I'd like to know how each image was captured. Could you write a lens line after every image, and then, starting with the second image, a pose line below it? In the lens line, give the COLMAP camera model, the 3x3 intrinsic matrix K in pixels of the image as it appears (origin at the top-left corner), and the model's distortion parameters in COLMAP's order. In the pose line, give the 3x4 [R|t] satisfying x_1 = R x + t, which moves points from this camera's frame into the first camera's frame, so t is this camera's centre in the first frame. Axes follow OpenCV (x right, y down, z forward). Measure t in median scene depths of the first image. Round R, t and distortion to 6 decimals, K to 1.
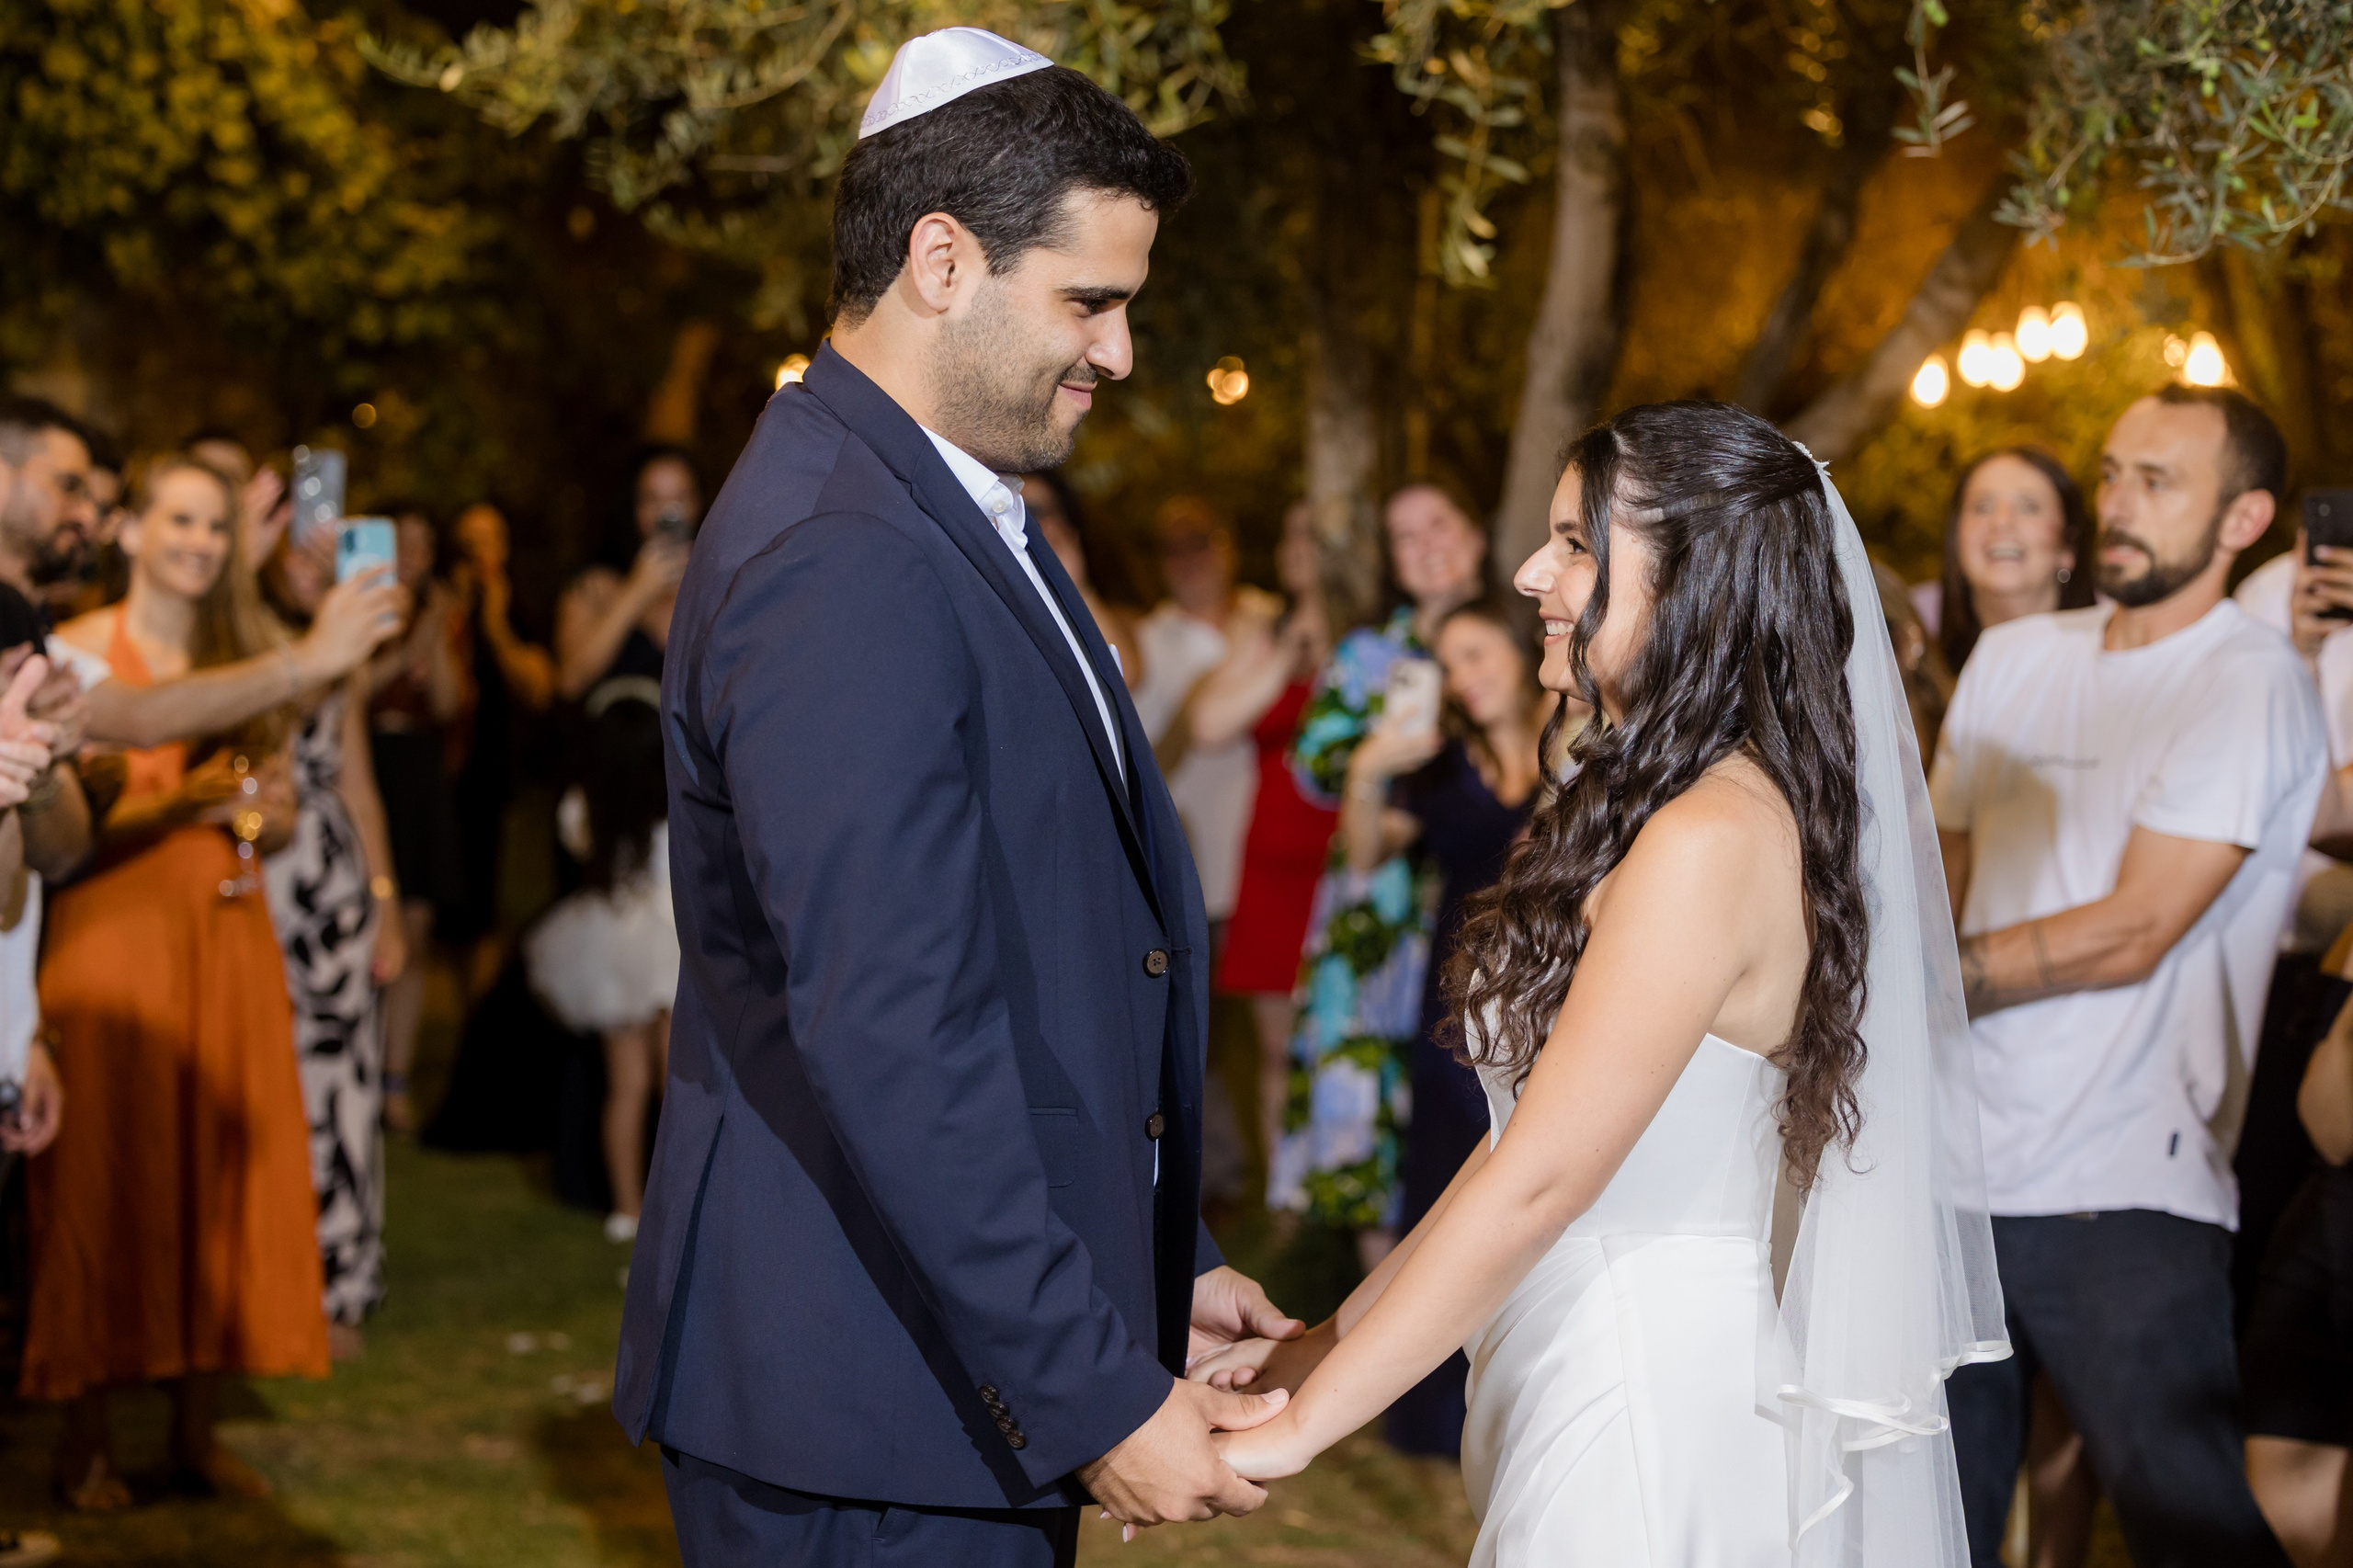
lens RADIAL K [[4979.3, 0, 1176.5], [0, 4979.3, 784.0], [0, 0, 1]] dist [-0.016442, 0.076878]
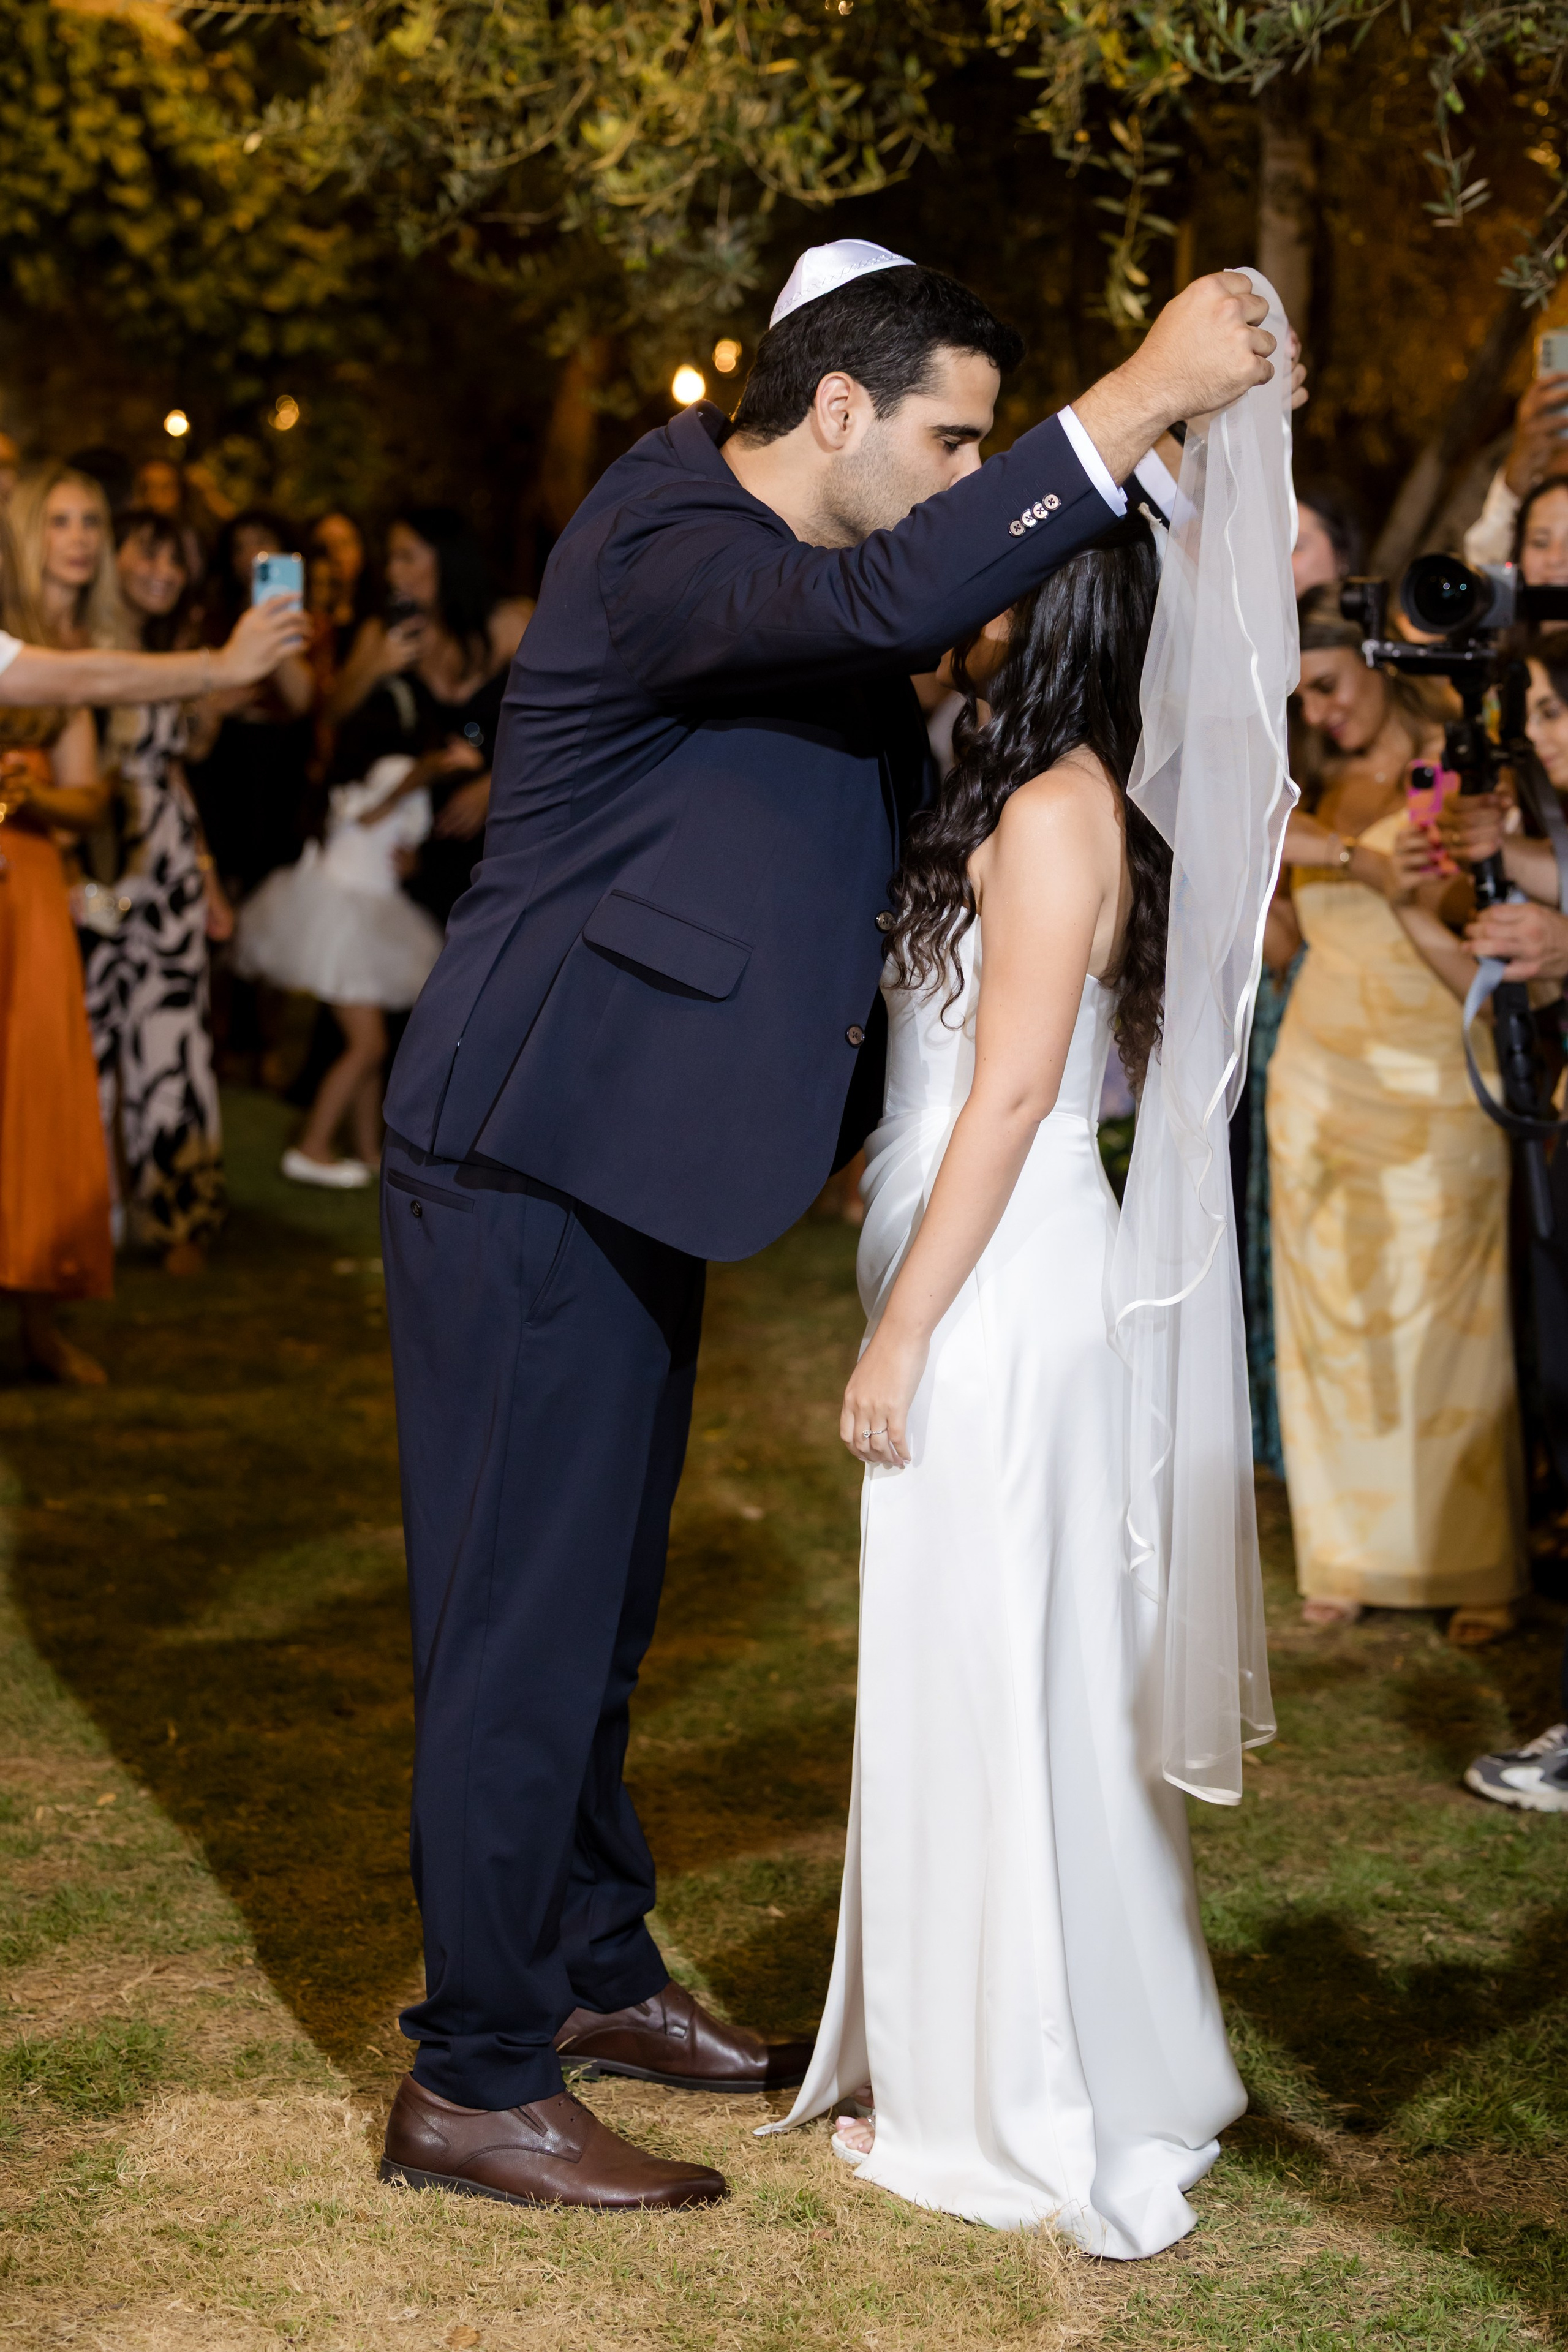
lens RADIAL K [[4987.1, 0, 784.0], [0, 4987.1, 1176.0], [0, 0, 1]] dist [0.033503, 0.247855]
pose [[0.996983, 0.007875, -0.077215, 0.056220], [-0.001600, 0.996713, 0.081003, 0.000431], [0.077599, -0.080635, 0.993718, -0.123813]]
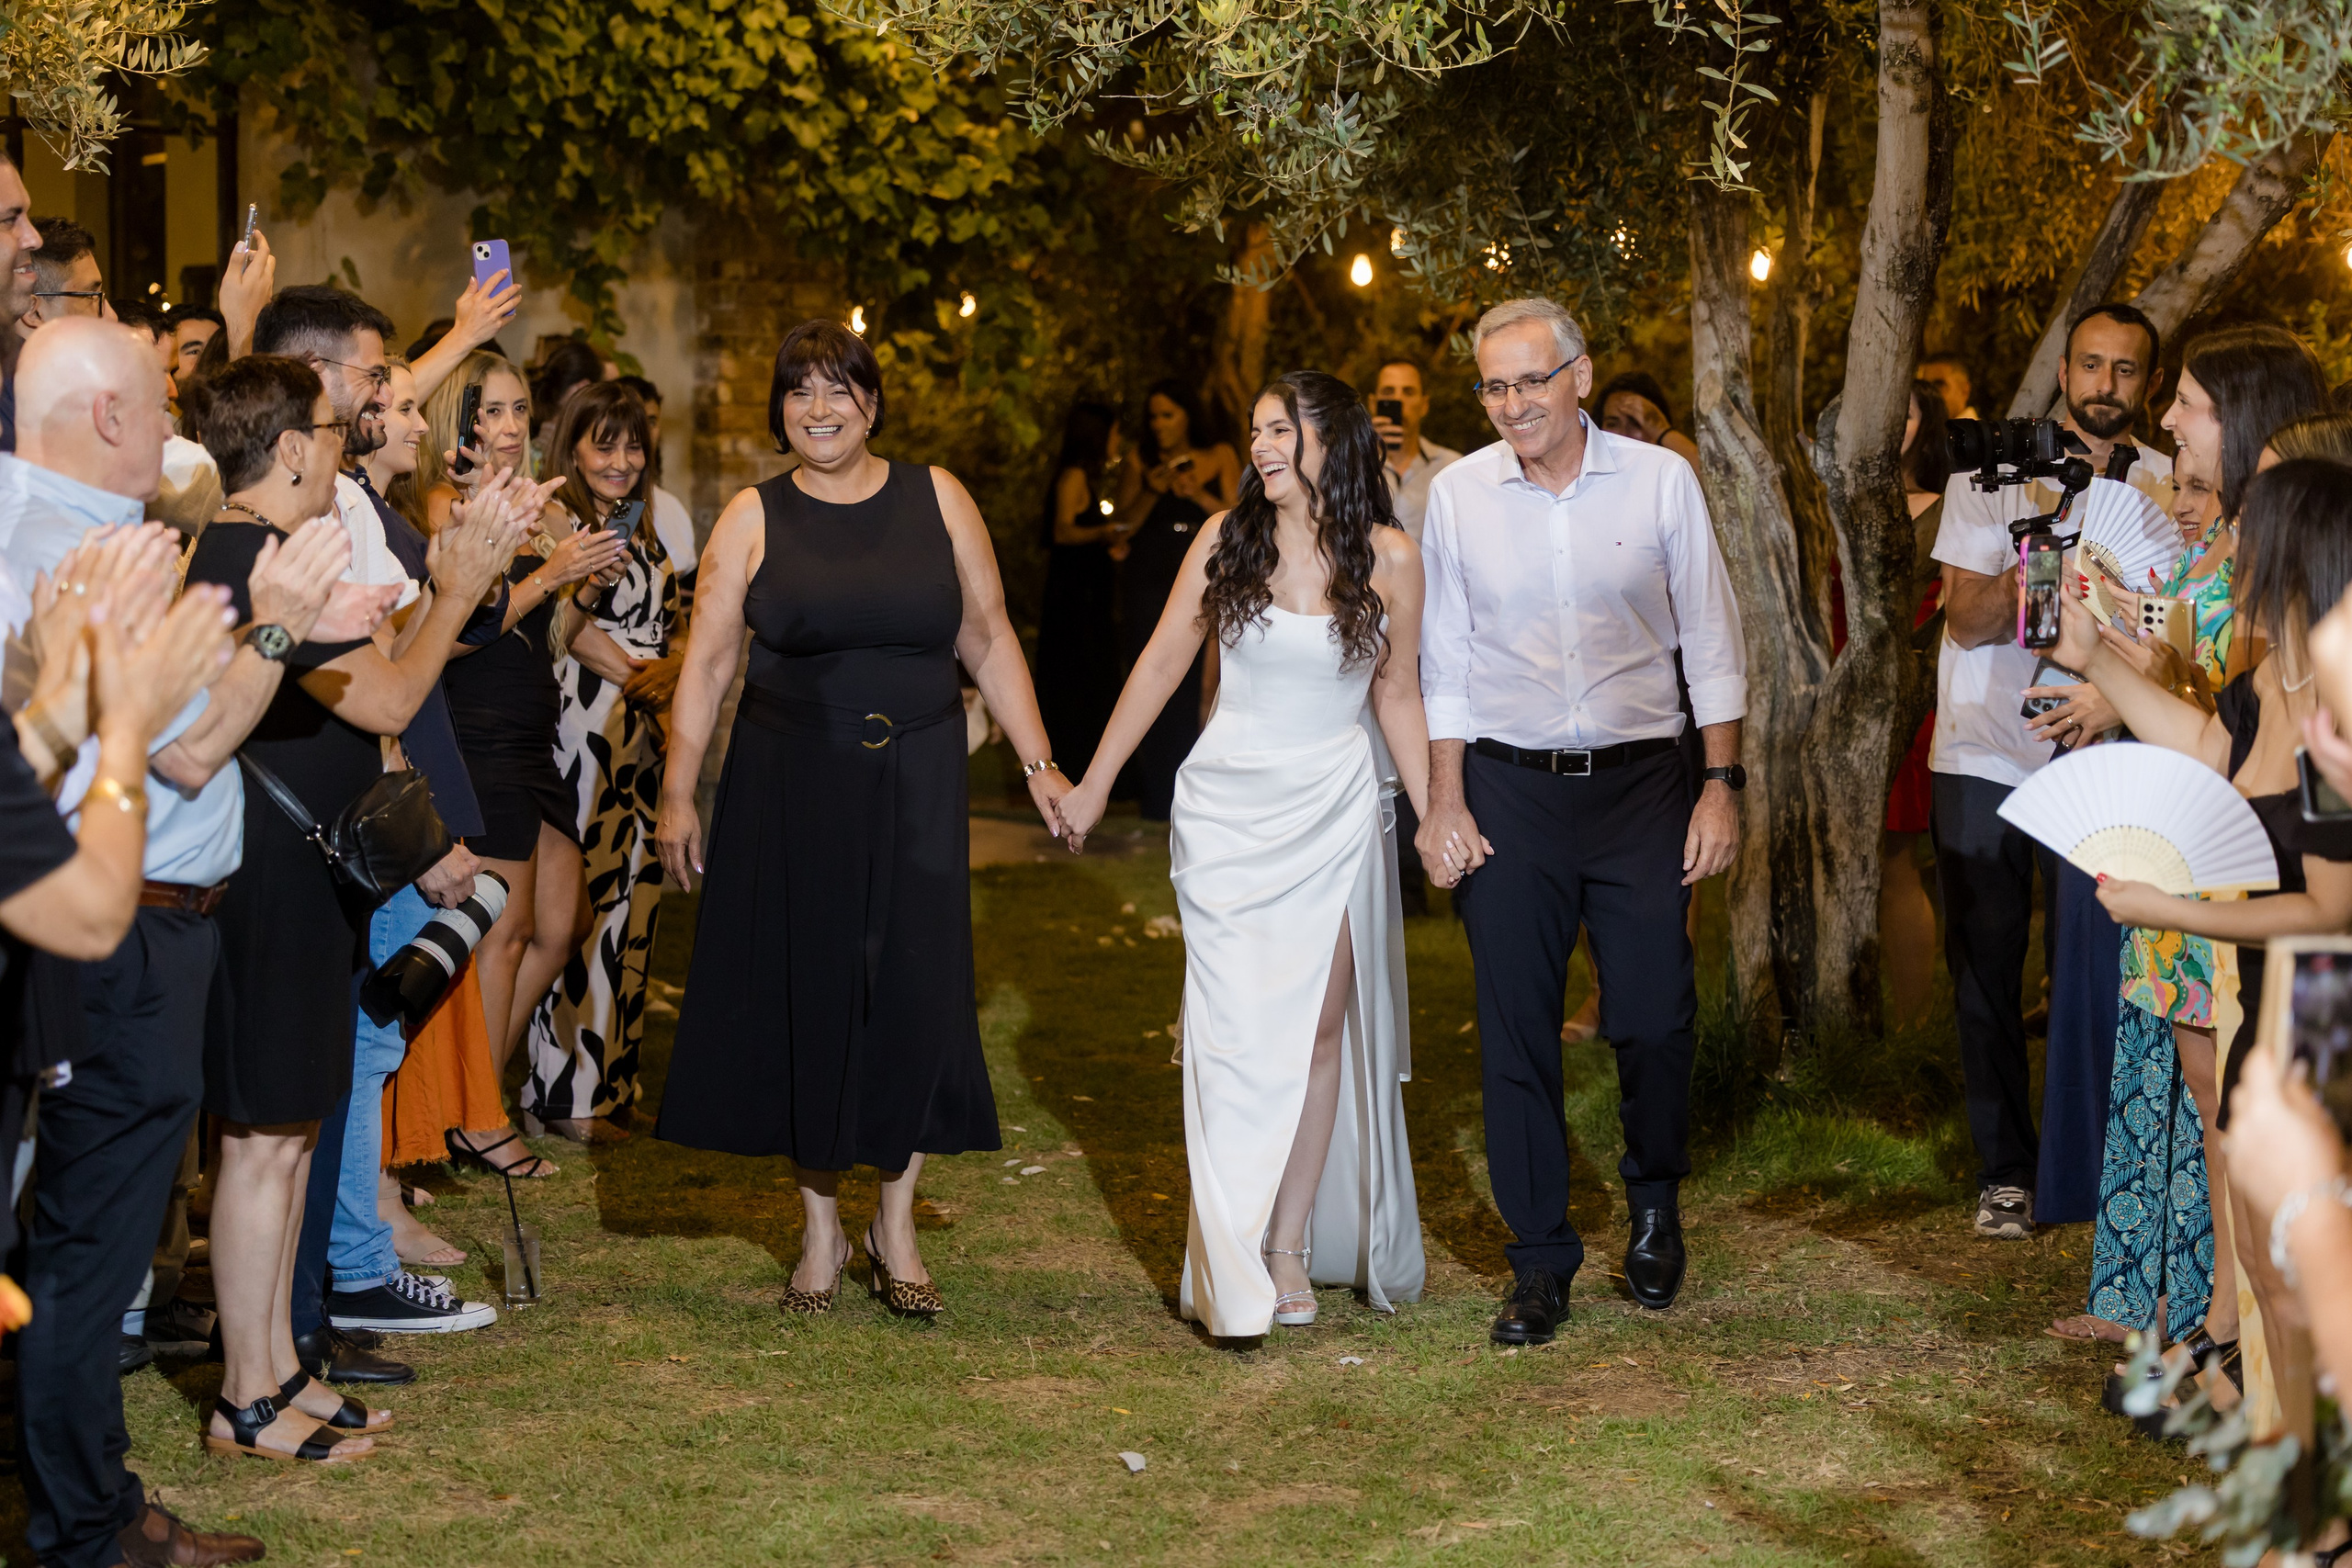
lens RADIAL K [[4986.6, 0, 1200.9], [0, 4986.6, 800.3], [0, 0, 1]] dist [0.033503, 0.247855]
pose [[0.990527, -0.002185, -0.137298, 0.076163], [0.005917, 0.999624, 0.026778, 0.006836], [0.137188, -0.027337, 0.990168, -0.132171]]
